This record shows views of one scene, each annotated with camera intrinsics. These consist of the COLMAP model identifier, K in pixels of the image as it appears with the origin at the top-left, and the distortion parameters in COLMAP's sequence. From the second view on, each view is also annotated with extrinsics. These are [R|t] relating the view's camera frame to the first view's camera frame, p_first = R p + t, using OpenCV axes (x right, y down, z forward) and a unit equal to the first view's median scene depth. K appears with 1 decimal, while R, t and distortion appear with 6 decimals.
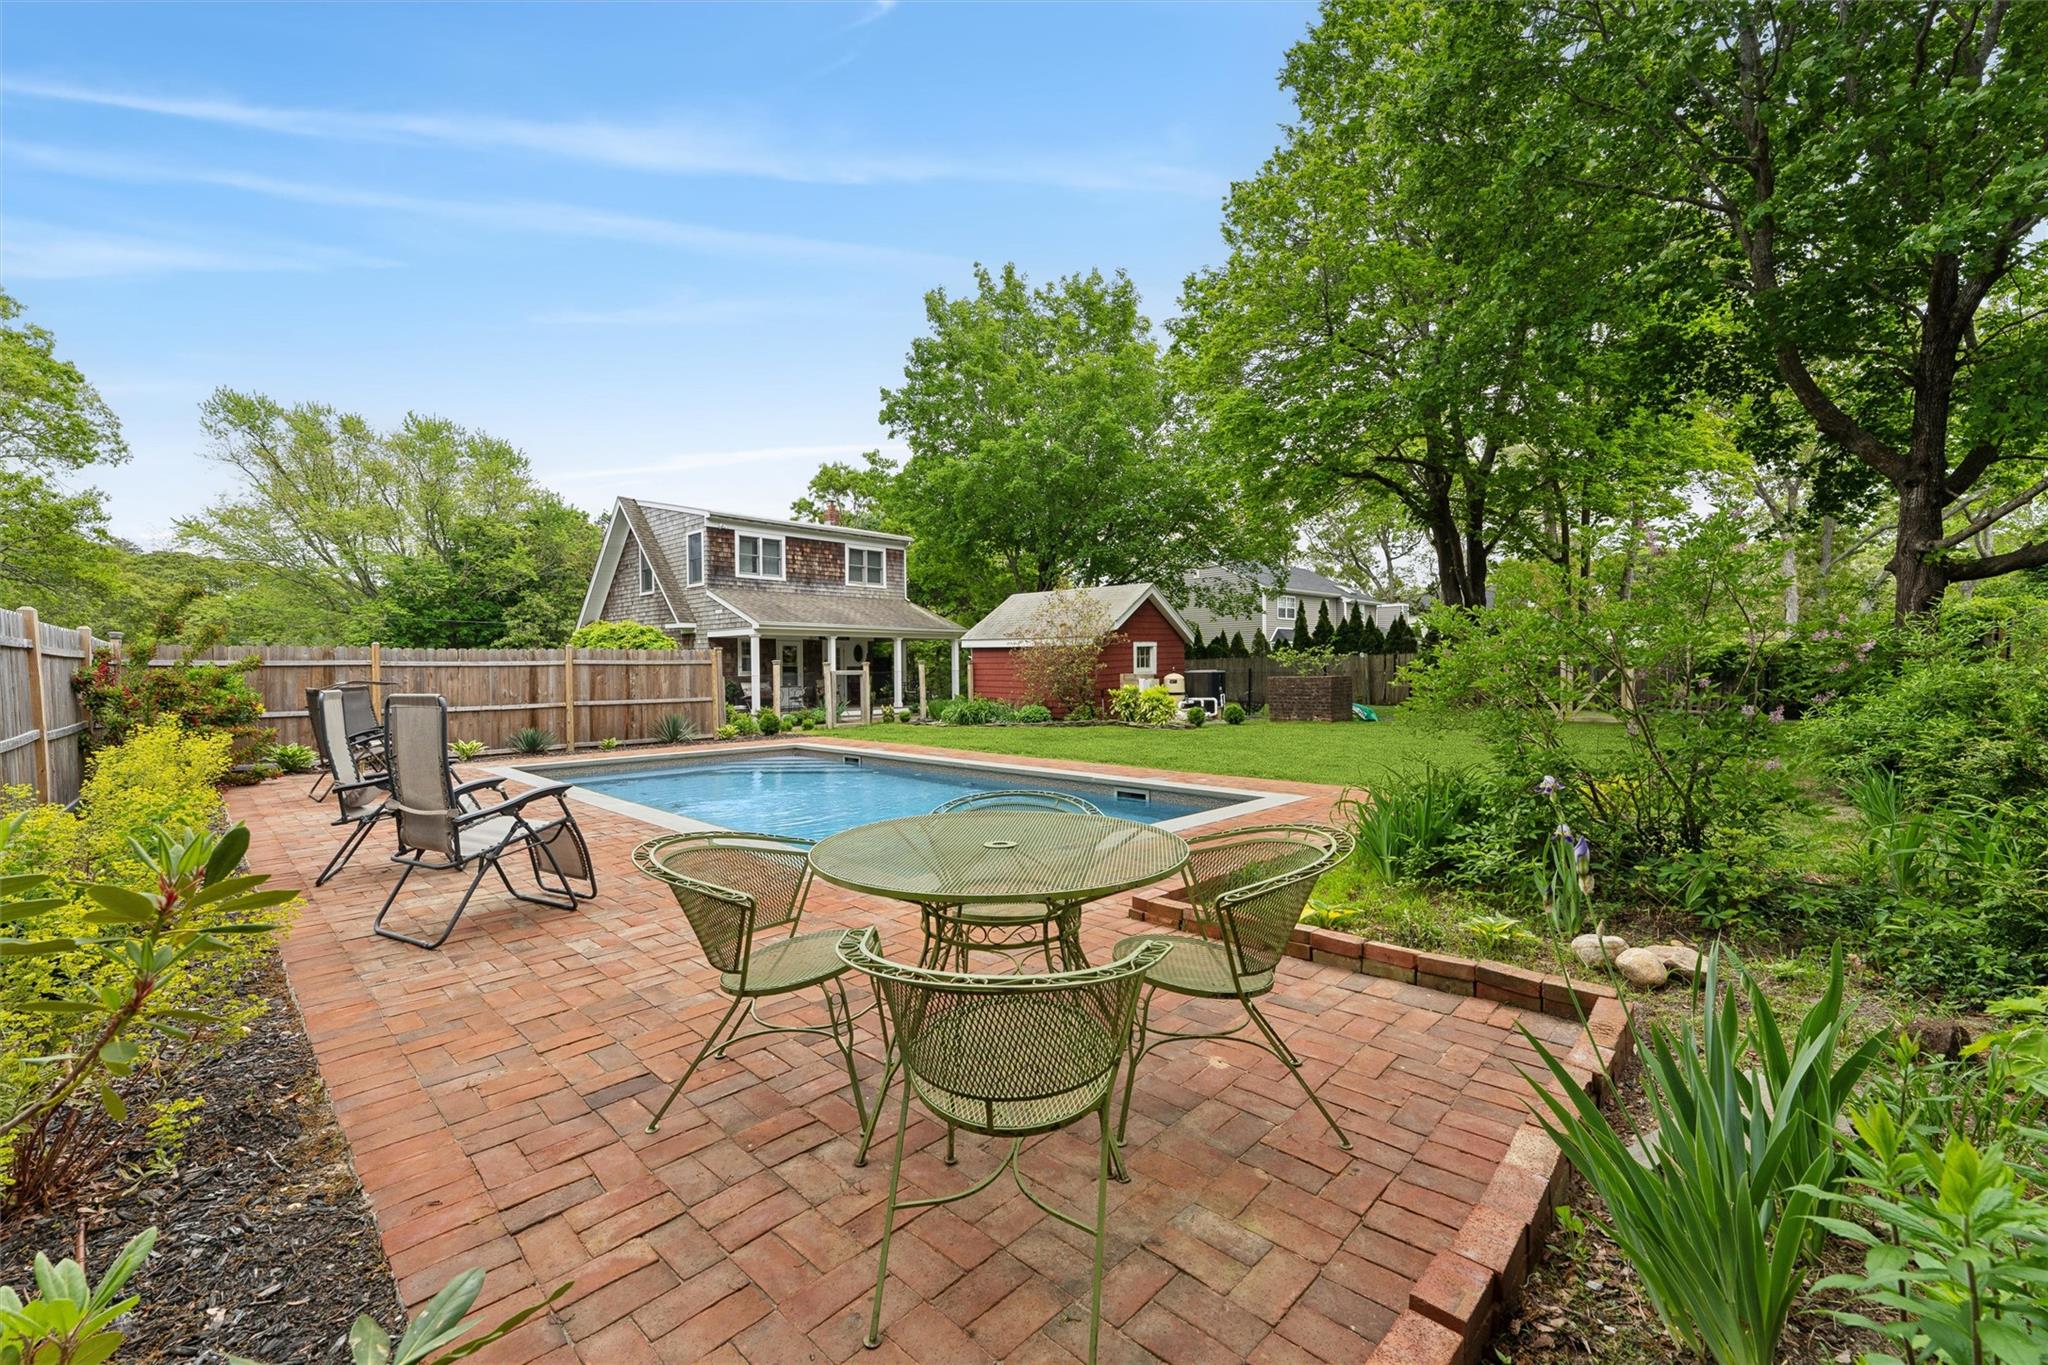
lens RADIAL K [[847.7, 0, 1014.2], [0, 847.7, 686.7], [0, 0, 1]] dist [-0.000169, 0.000637]
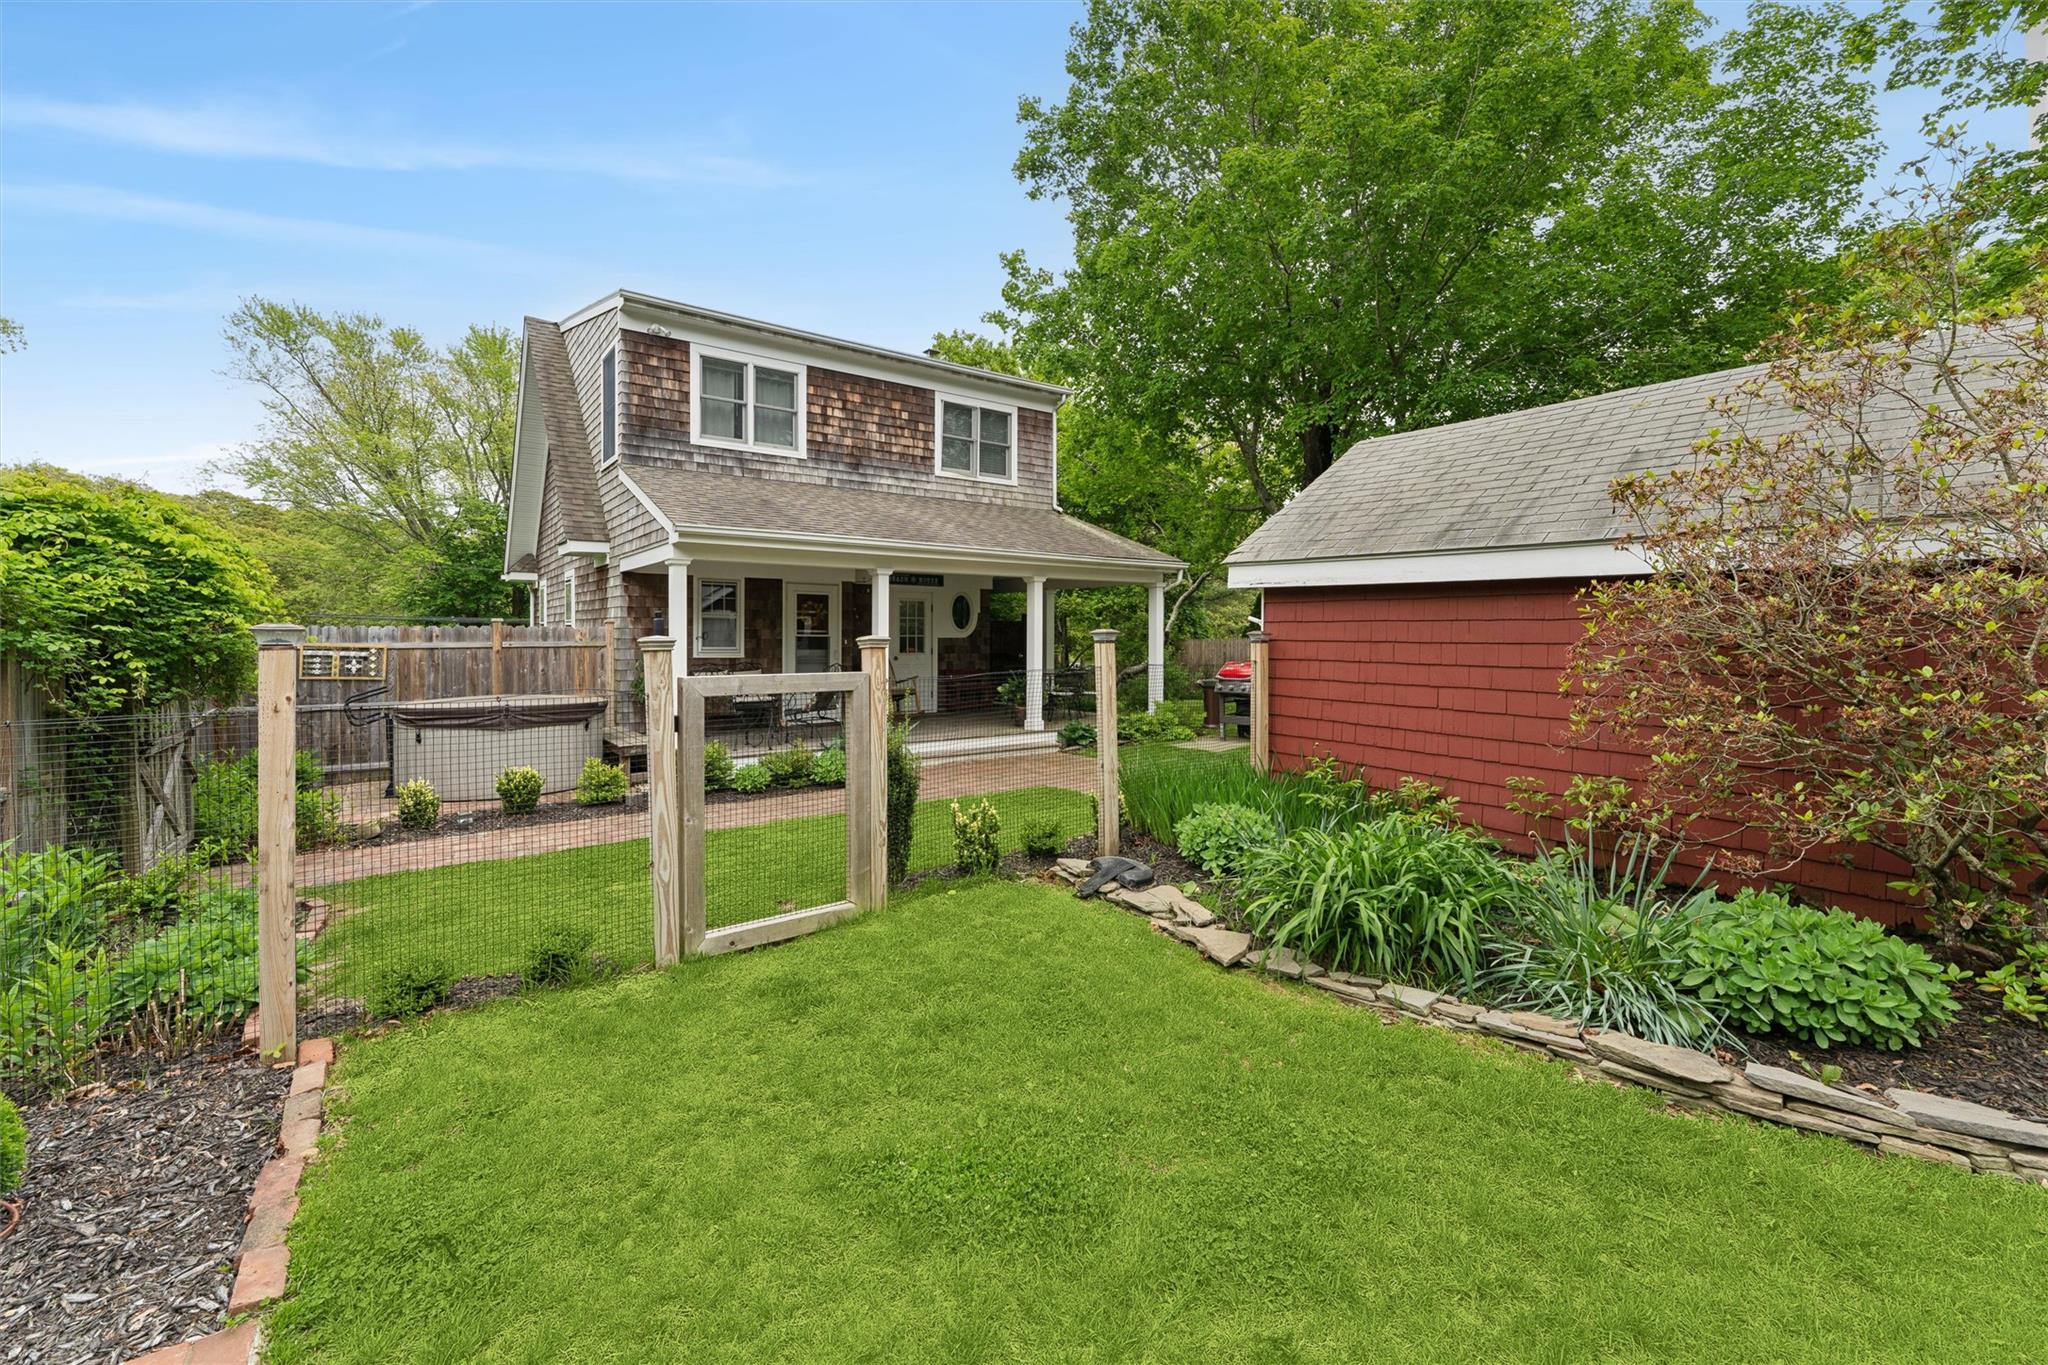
lens RADIAL K [[847.7, 0, 1014.3], [0, 847.7, 642.2], [0, 0, 1]] dist [-0.000169, 0.000637]
pose [[0.984057, 0.011310, -0.177496, -0.066126], [-0.013527, 0.999845, -0.011281, -0.016847], [0.177341, 0.013502, 0.984057, 0.540333]]
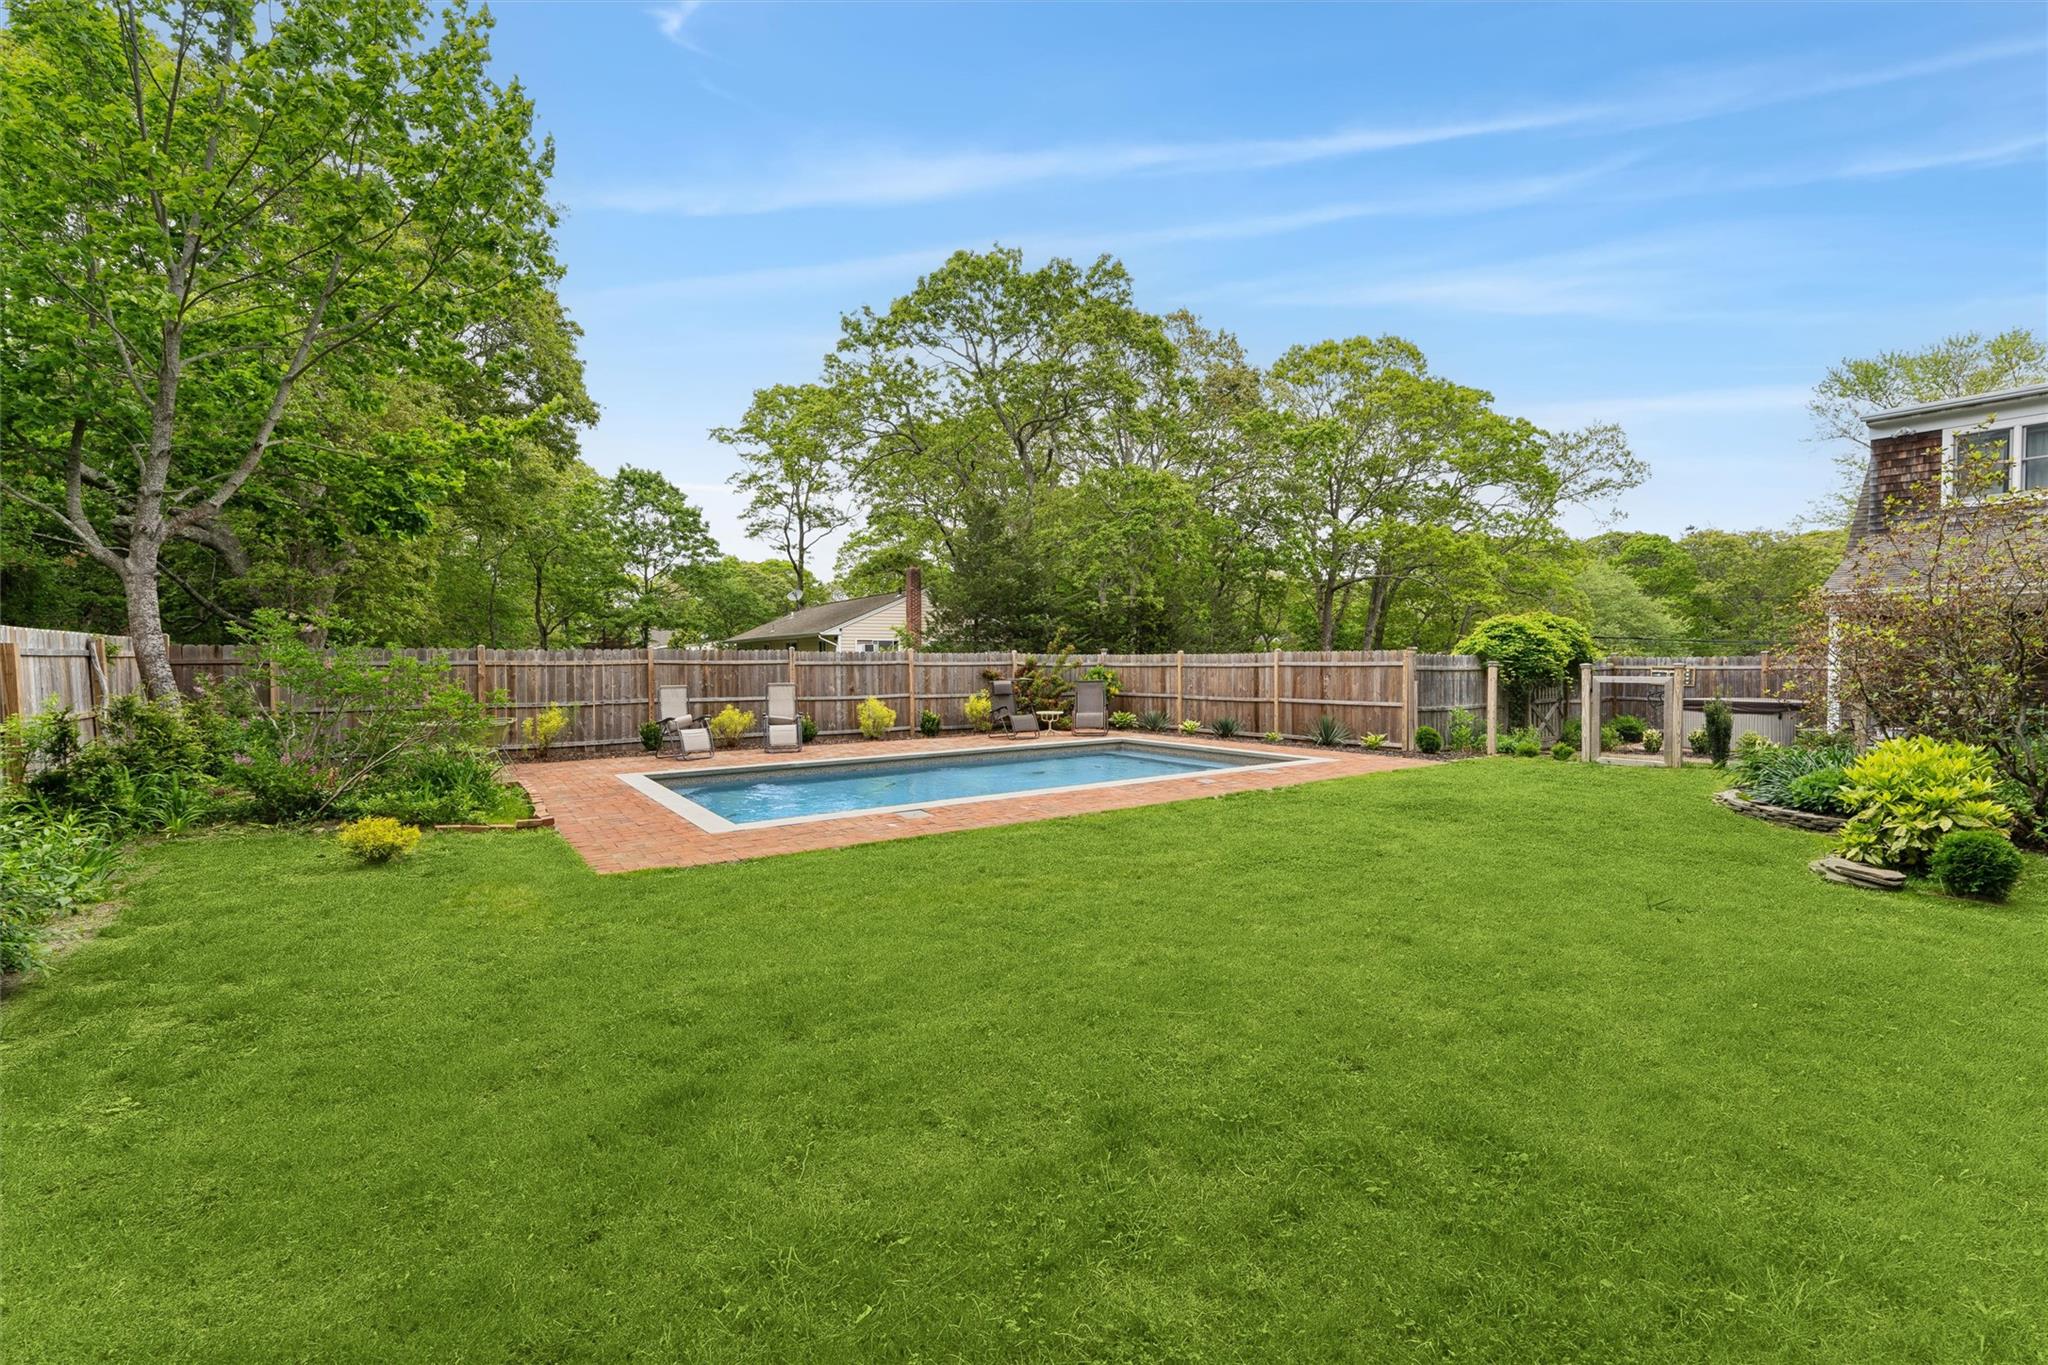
lens RADIAL K [[847.7, 0, 1006.4], [0, 847.7, 686.3], [0, 0, 1]] dist [-0.000169, 0.000637]
pose [[-0.185900, 0.039522, -0.981774, 0.350436], [-0.013927, 0.998984, 0.042852, -0.021875], [0.982470, 0.021639, -0.185161, 0.445819]]
